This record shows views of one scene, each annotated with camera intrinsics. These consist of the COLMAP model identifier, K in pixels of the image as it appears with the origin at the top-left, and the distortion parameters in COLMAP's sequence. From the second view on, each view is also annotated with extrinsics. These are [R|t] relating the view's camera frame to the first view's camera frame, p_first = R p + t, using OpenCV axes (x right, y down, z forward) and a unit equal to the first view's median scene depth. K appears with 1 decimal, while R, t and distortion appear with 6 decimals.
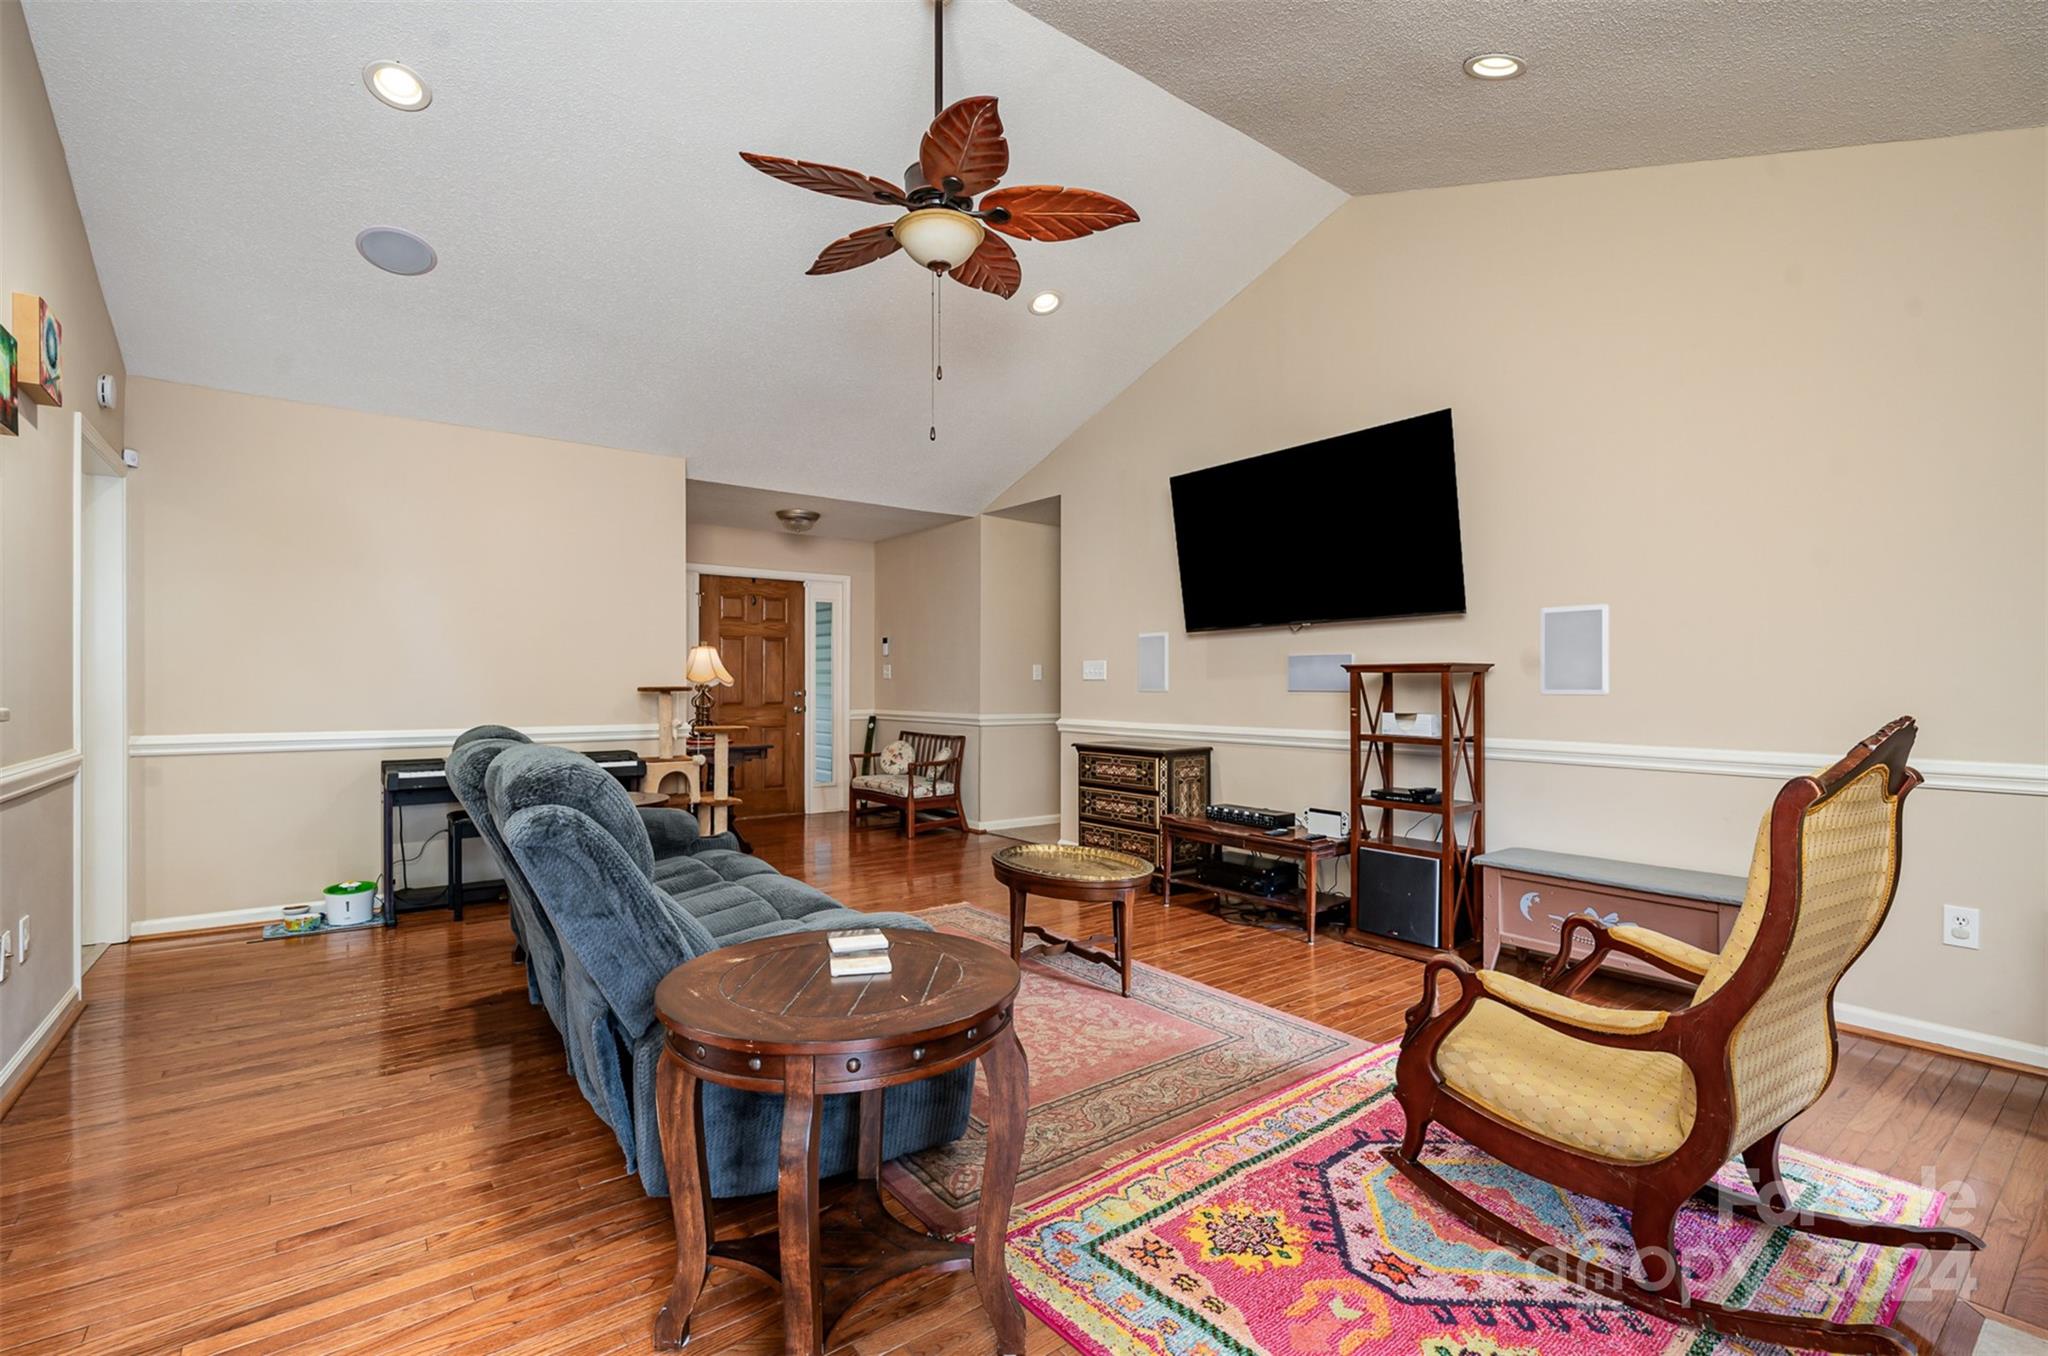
lens RADIAL K [[913.2, 0, 1026.9], [0, 913.2, 677.9], [0, 0, 1]] dist [0.003080, 0.000108]
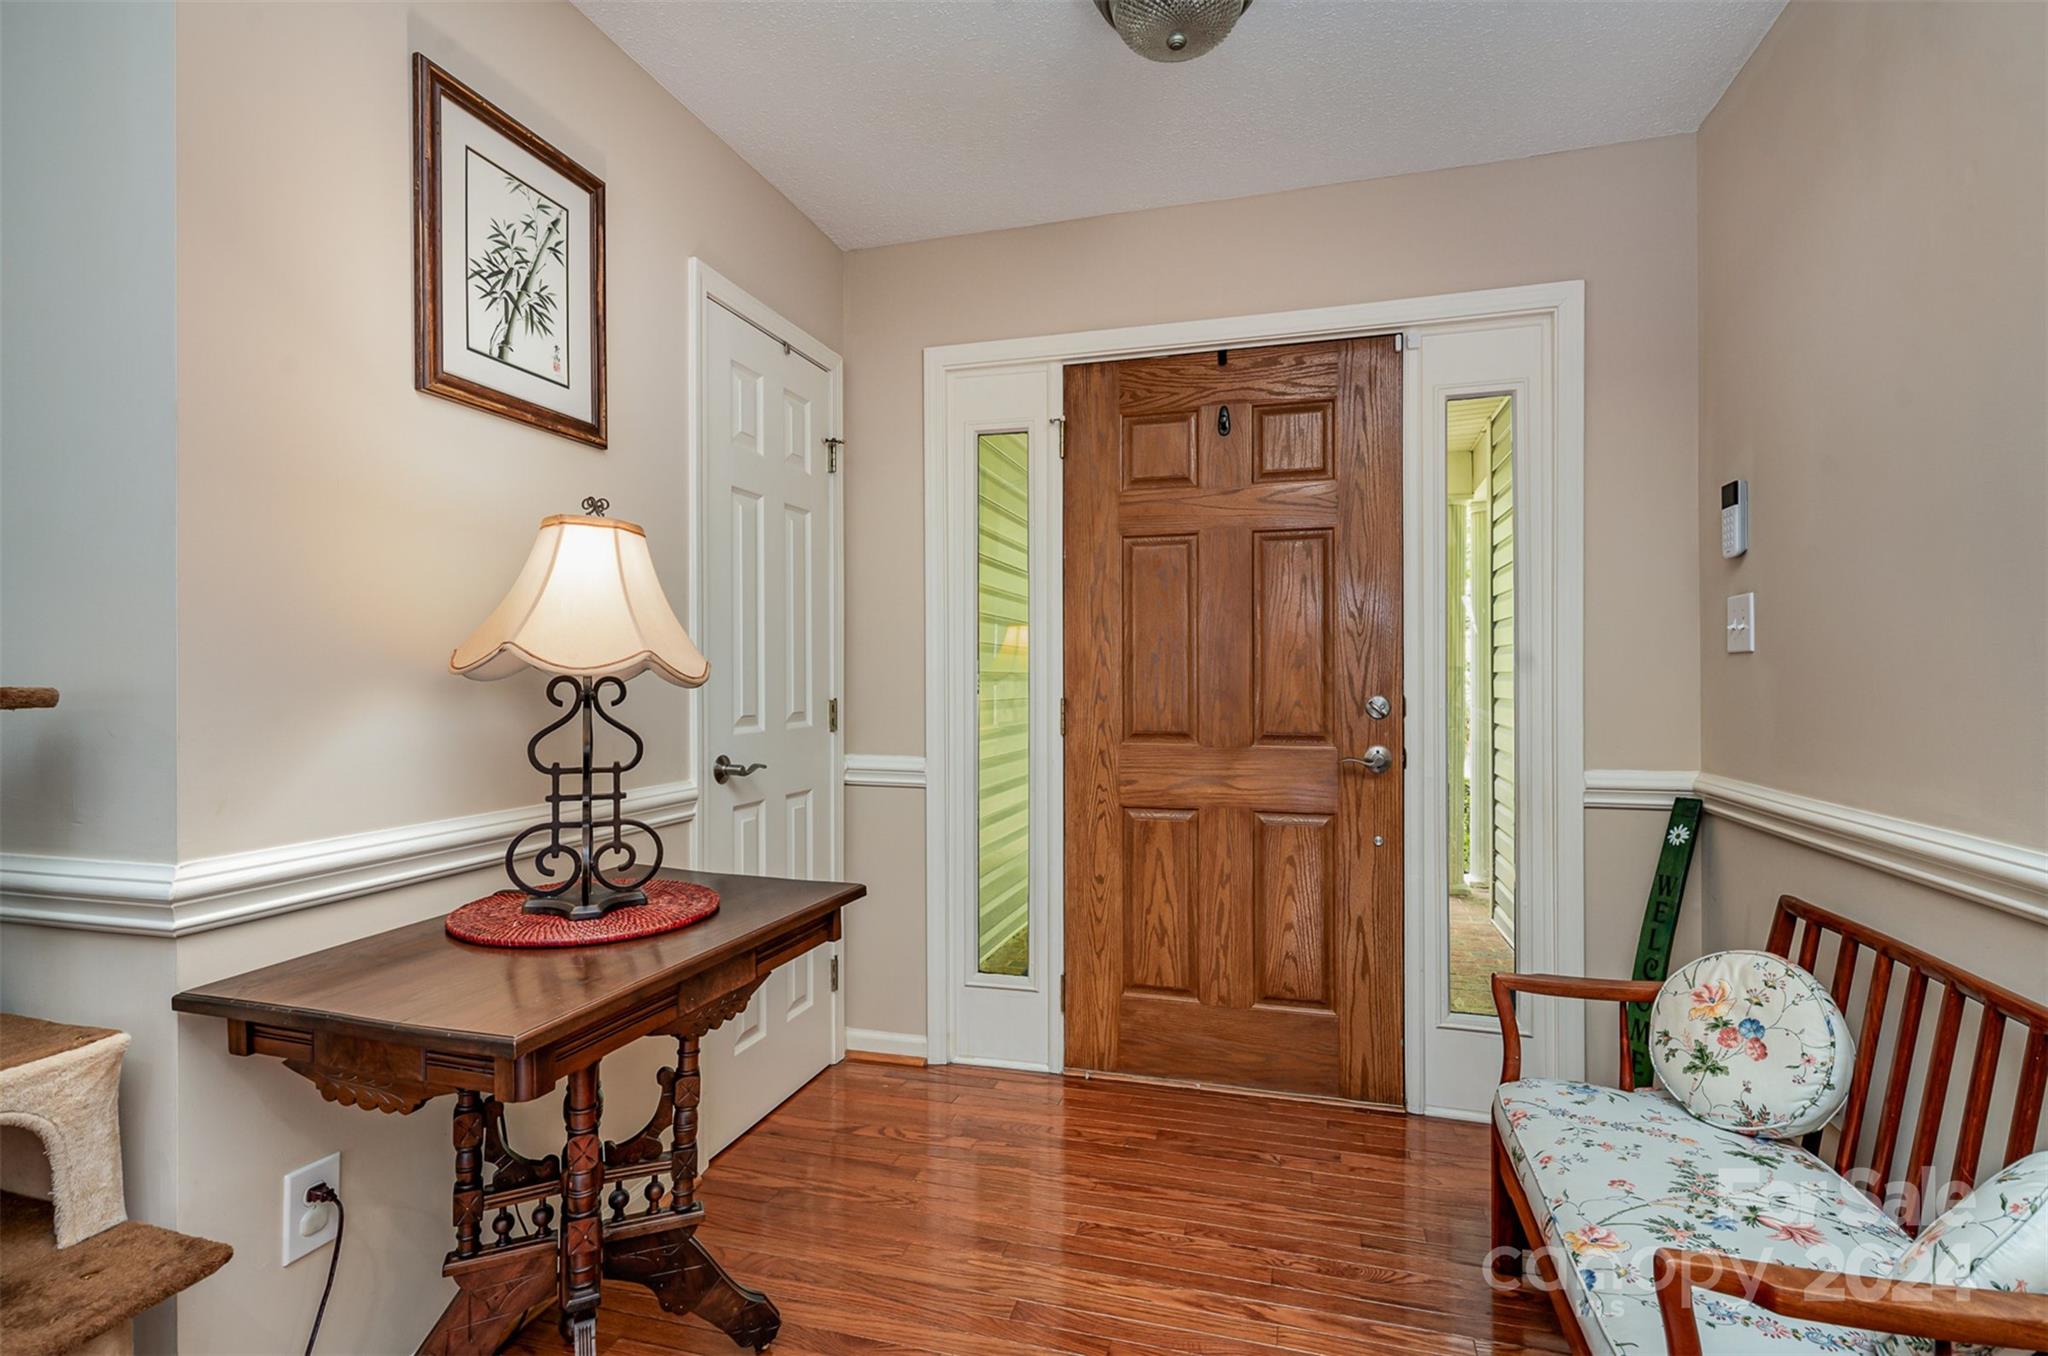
lens RADIAL K [[971.4, 0, 1024.0], [0, 971.4, 678.0], [0, 0, 1]] dist [0.001219, -0.000040]
pose [[0.586881, -0.002872, -0.809668, -0.122027], [0.007992, 0.999966, 0.002247, 0.012354], [0.809634, -0.007790, 0.586884, 1.495528]]
